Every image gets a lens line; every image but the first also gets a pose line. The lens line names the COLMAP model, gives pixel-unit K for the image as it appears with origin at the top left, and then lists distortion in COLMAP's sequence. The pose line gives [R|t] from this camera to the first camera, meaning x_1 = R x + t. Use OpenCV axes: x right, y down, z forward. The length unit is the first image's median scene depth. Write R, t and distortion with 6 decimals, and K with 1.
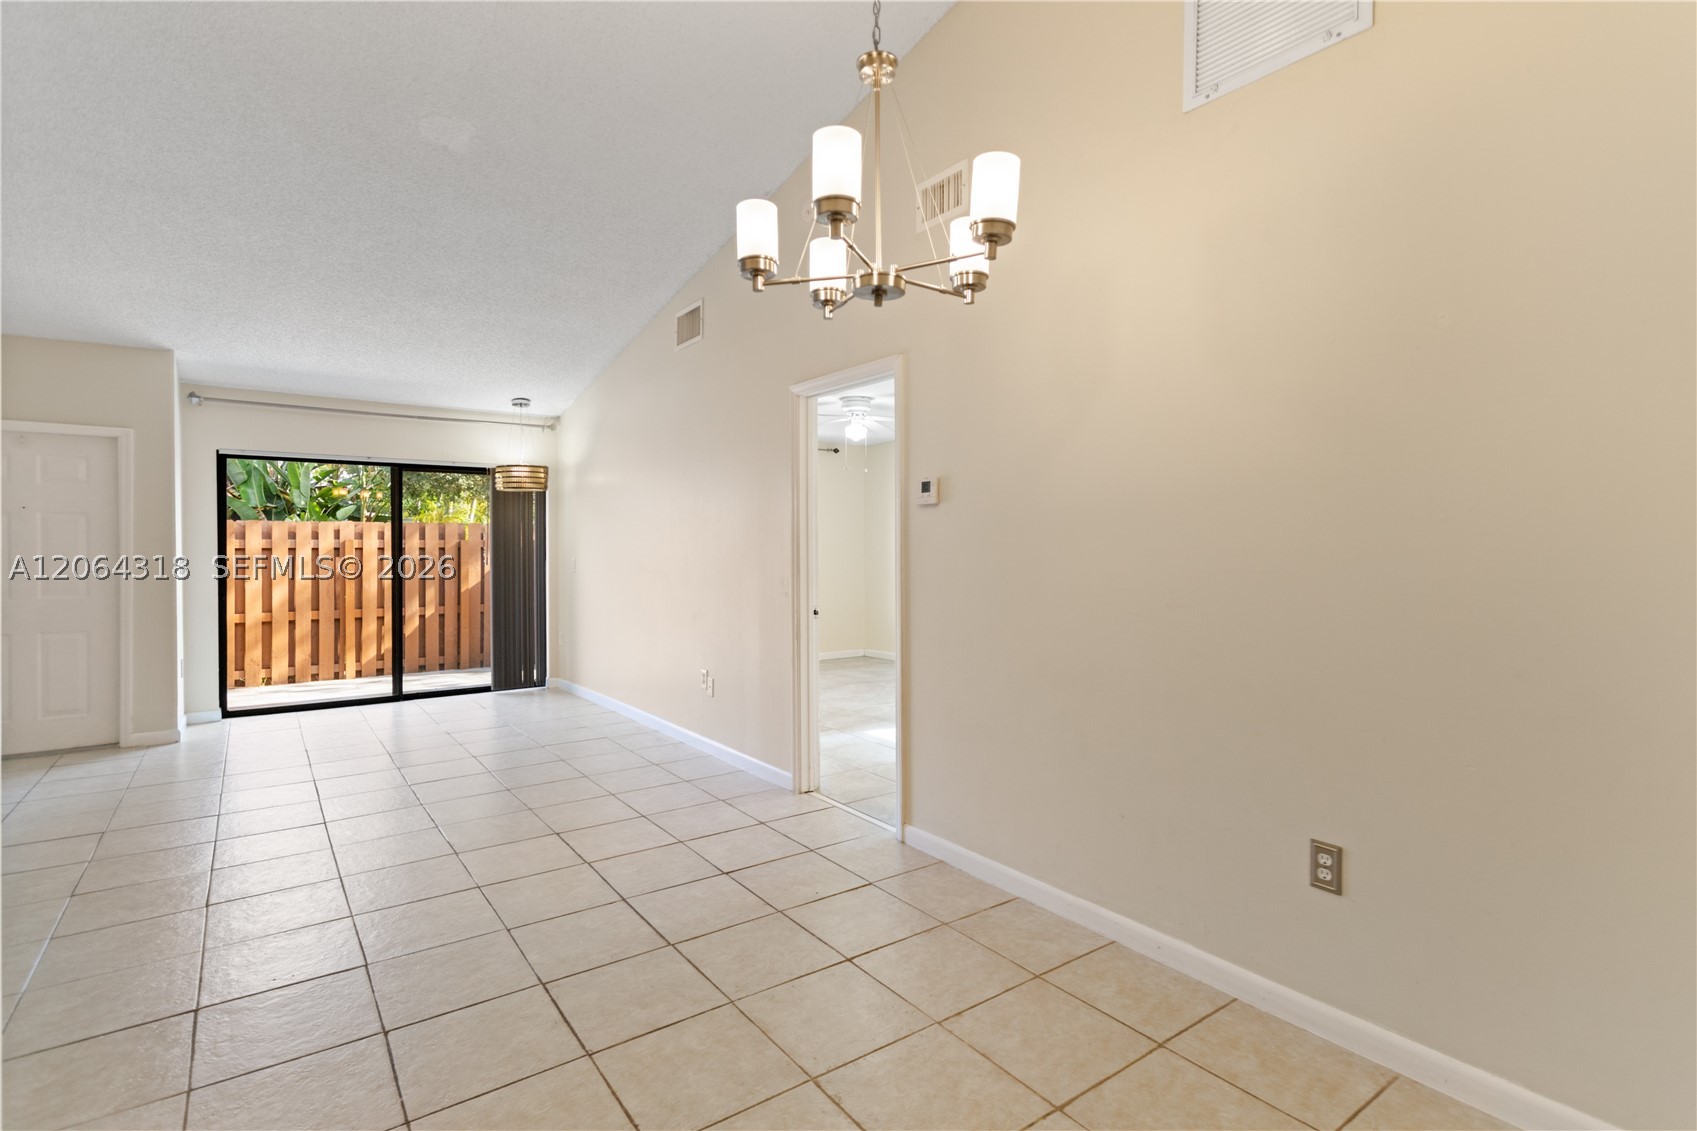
lens RADIAL K [[823.1, 0, 840.1], [0, 823.1, 550.4], [0, 0, 1]] dist [0.000926, 0.000282]
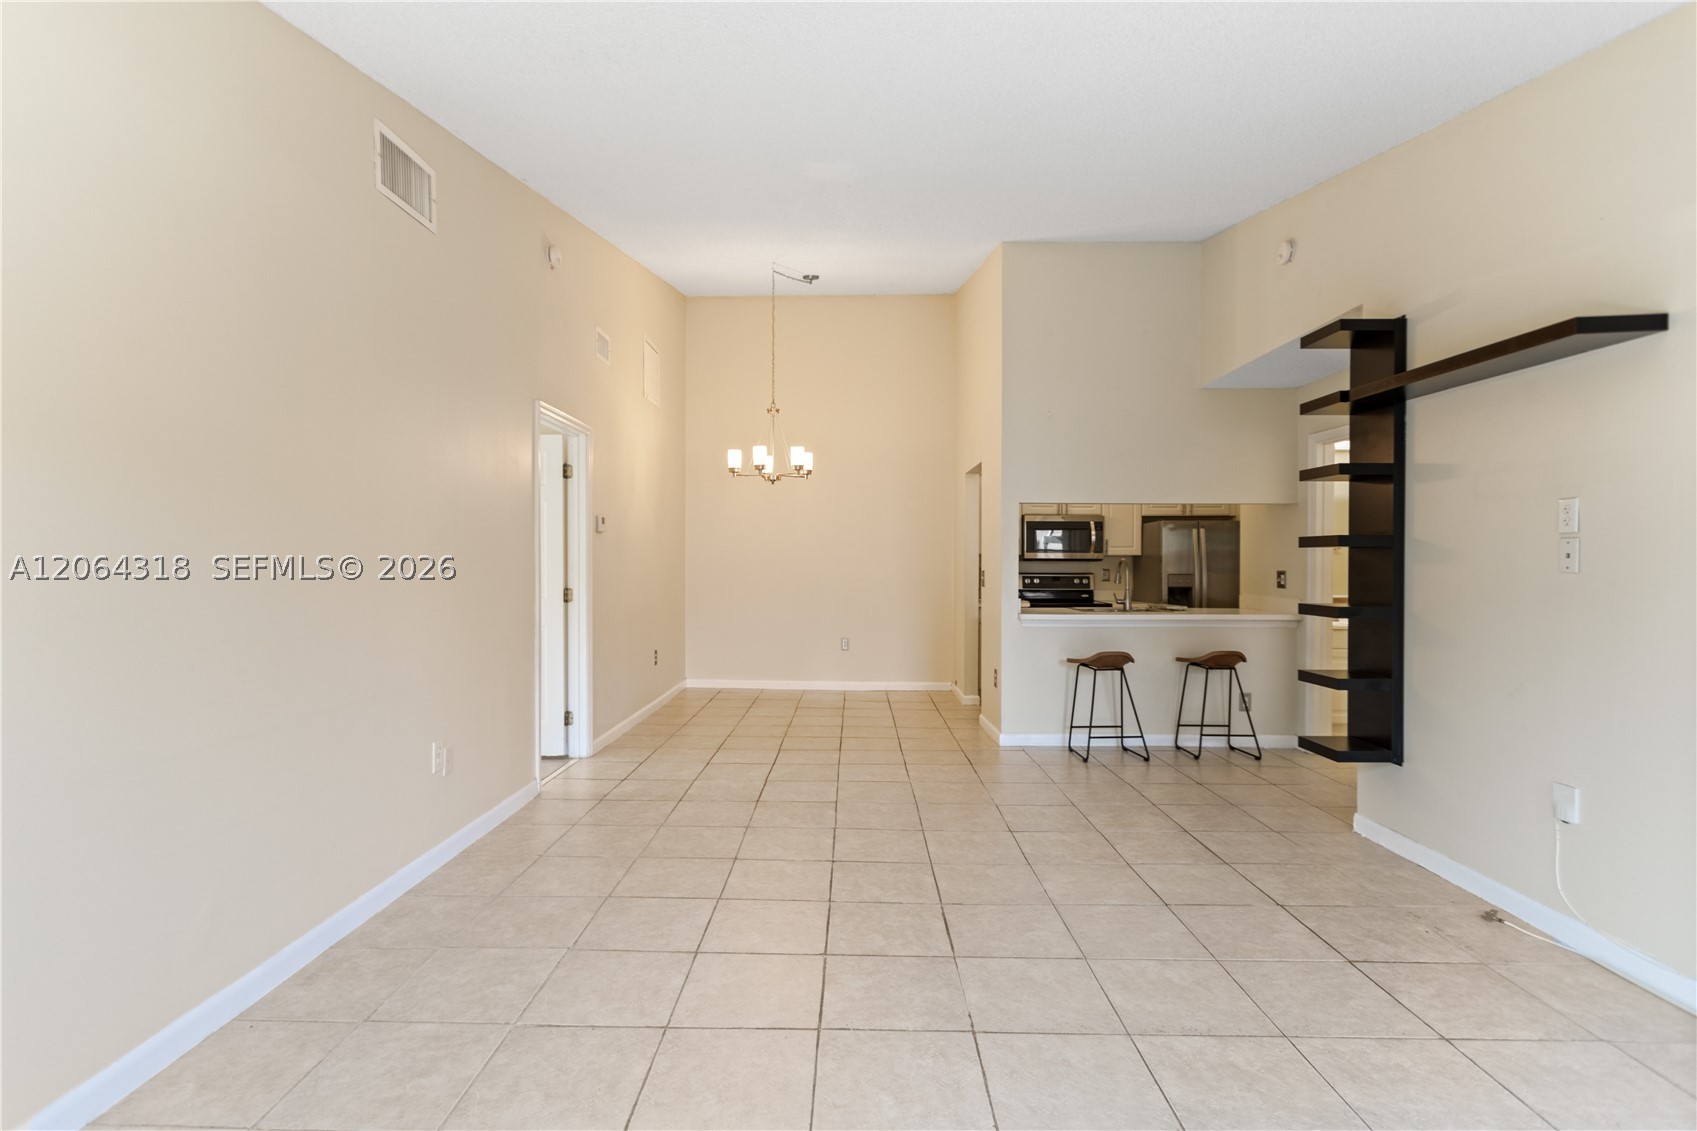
lens RADIAL K [[819.2, 0, 836.9], [0, 819.2, 561.9], [0, 0, 1]] dist [-0.000718, 0.000253]
pose [[-0.799573, -0.001182, 0.600568, -0.600645], [0.004957, 0.999951, 0.008568, -0.002501], [-0.600549, 0.009827, -0.799528, 0.985751]]
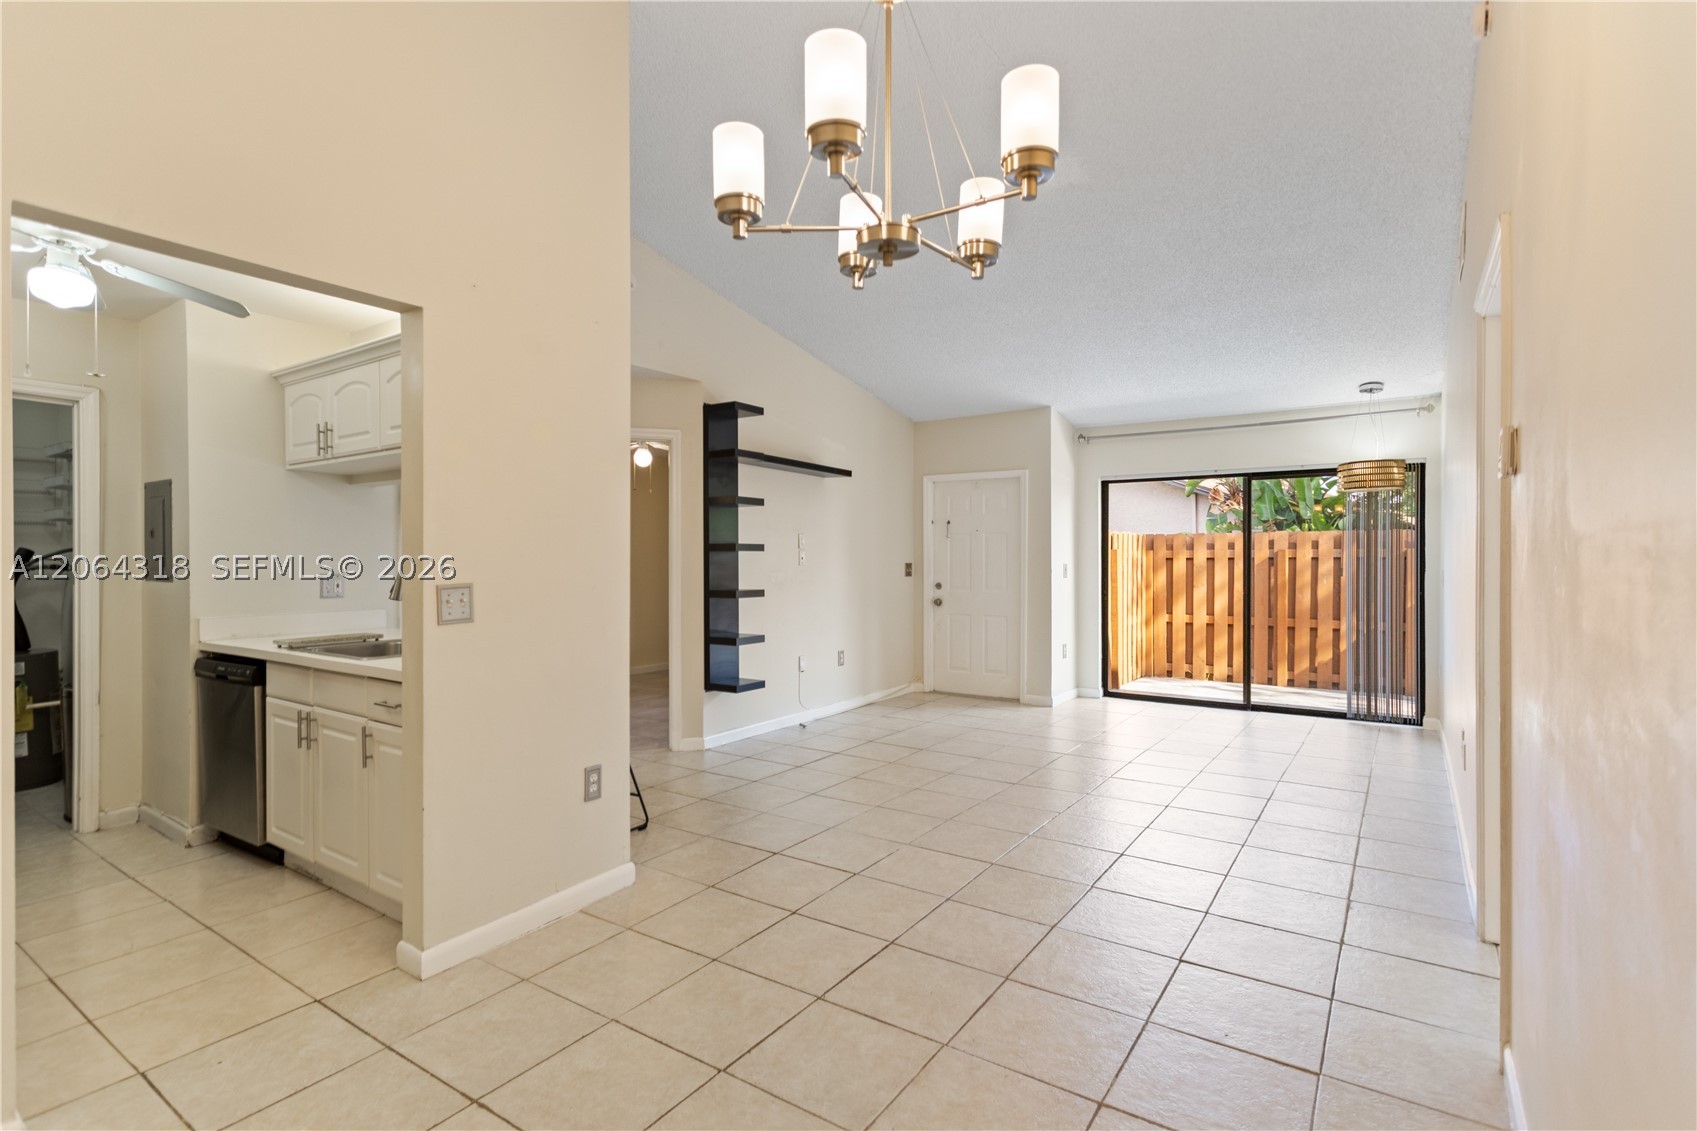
lens RADIAL K [[819.2, 0, 836.9], [0, 819.2, 561.9], [0, 0, 1]] dist [-0.000718, 0.000253]
pose [[0.335570, 0.004525, -0.942005, 0.234762], [-0.003378, 0.999988, 0.003600, 0.000528], [0.942009, 0.001974, 0.335581, 0.194331]]
